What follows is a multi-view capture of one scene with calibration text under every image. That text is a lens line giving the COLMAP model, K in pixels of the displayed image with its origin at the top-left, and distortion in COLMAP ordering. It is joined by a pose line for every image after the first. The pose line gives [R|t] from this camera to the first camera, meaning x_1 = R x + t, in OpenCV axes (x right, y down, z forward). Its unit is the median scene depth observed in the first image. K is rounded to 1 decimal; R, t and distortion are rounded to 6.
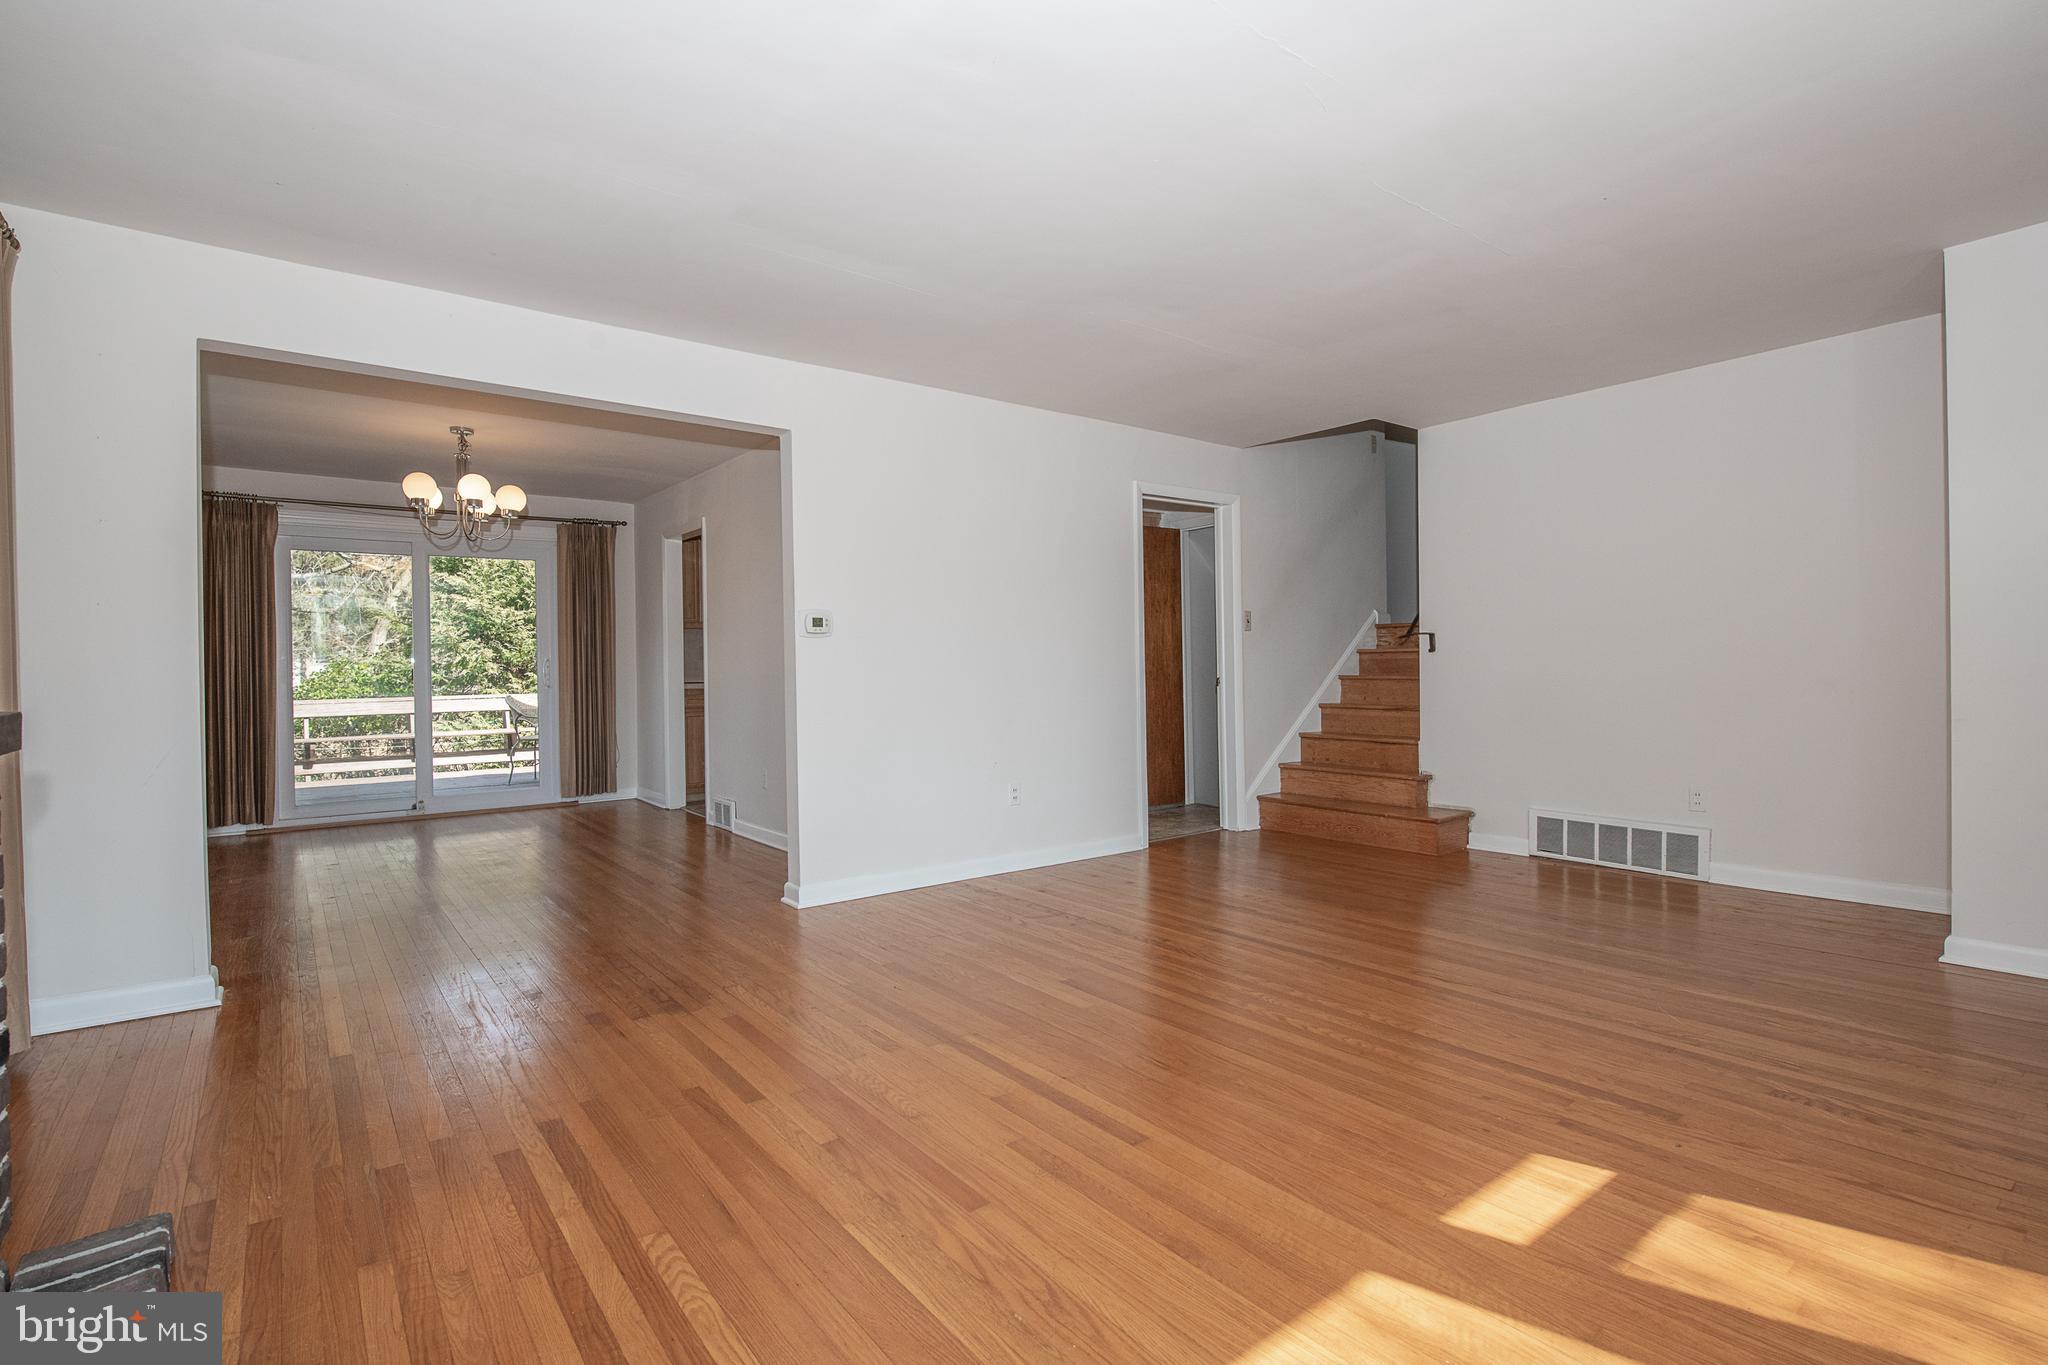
lens RADIAL K [[970.1, 0, 1032.5], [0, 970.1, 668.1], [0, 0, 1]] dist [-0.011013, -0.000025]
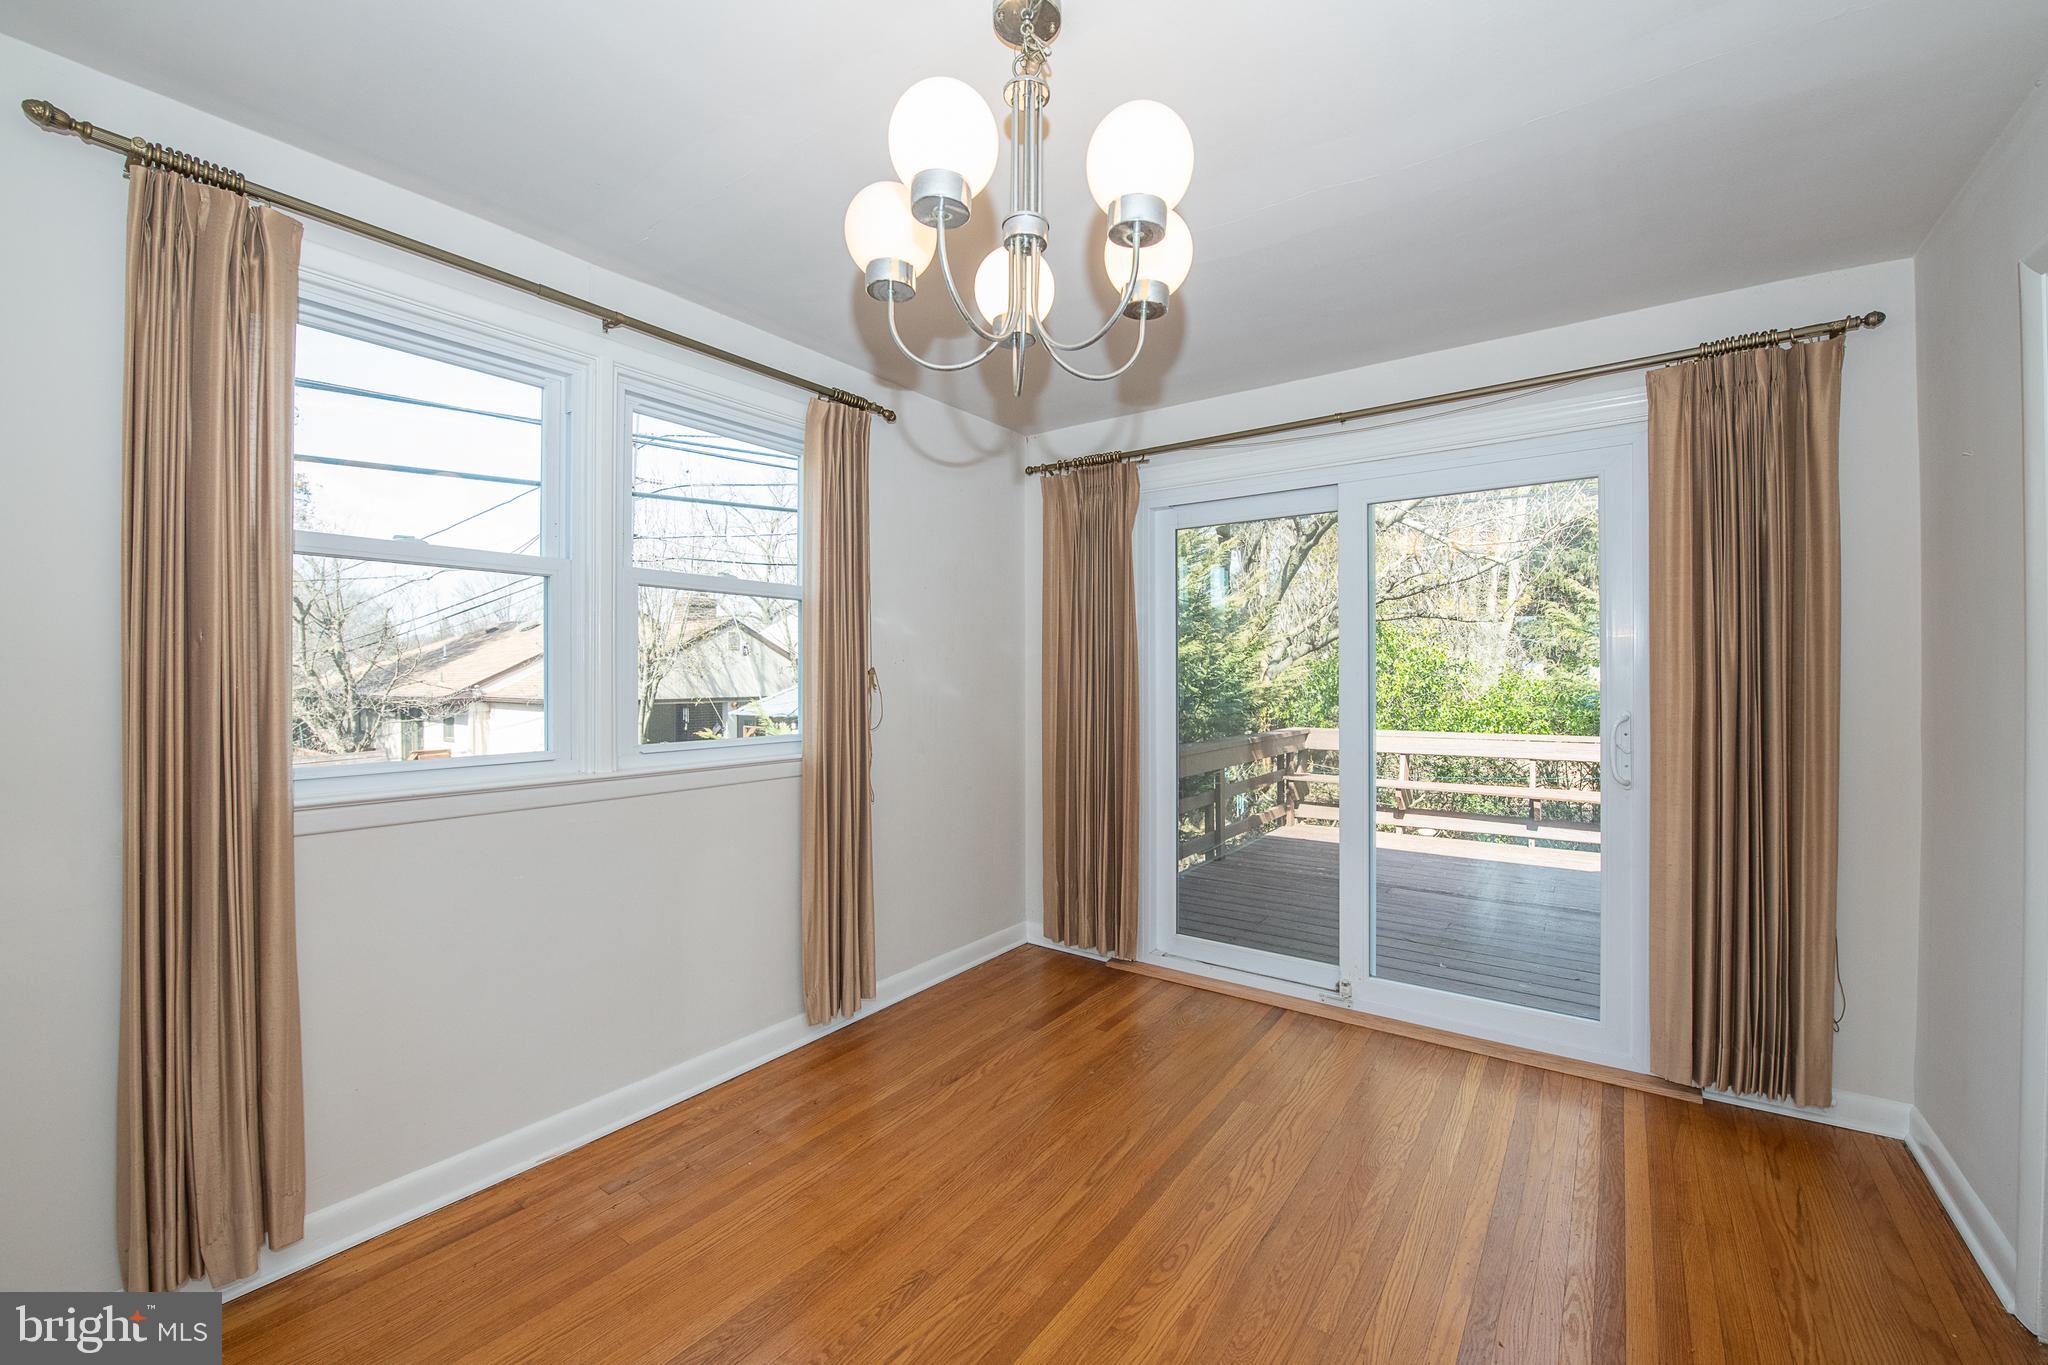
lens RADIAL K [[813.3, 0, 1031.2], [0, 813.3, 674.1], [0, 0, 1]] dist [-0.016490, -0.002046]
pose [[0.280400, 0.013750, -0.959785, -0.297633], [-0.002088, 0.999904, 0.013715, -0.036635], [0.959881, -0.001842, 0.280401, 0.801859]]
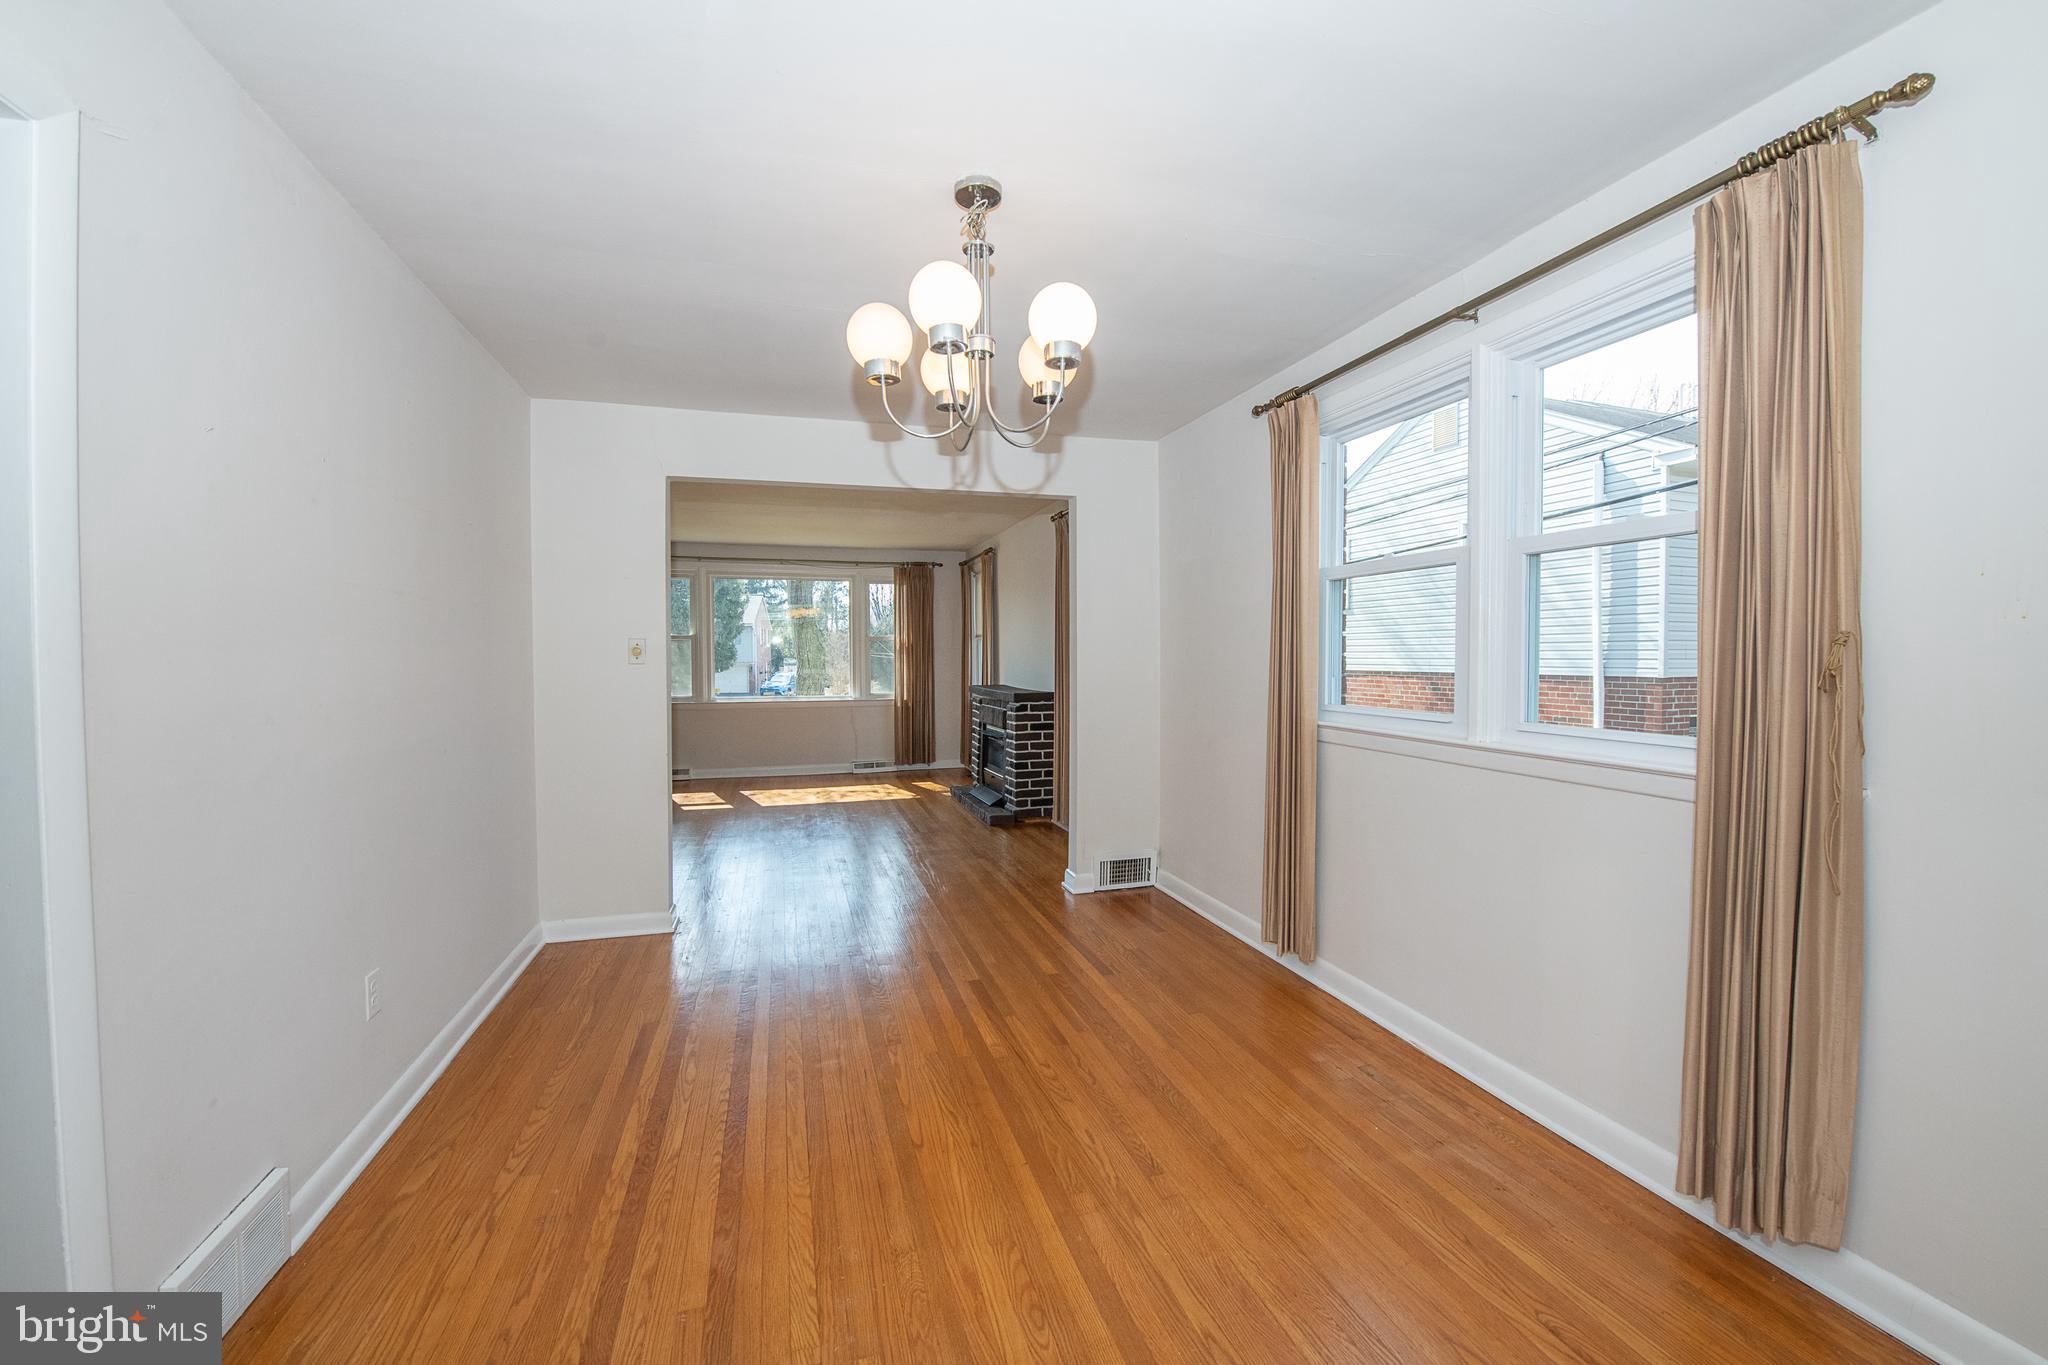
lens RADIAL K [[813.3, 0, 1028.1], [0, 813.3, 669.0], [0, 0, 1]] dist [-0.016490, -0.002046]
pose [[-0.932597, 0.009652, 0.360790, -0.639842], [0.015197, 0.999806, 0.012535, -0.029053], [-0.360599, 0.017173, -0.932563, 1.154302]]
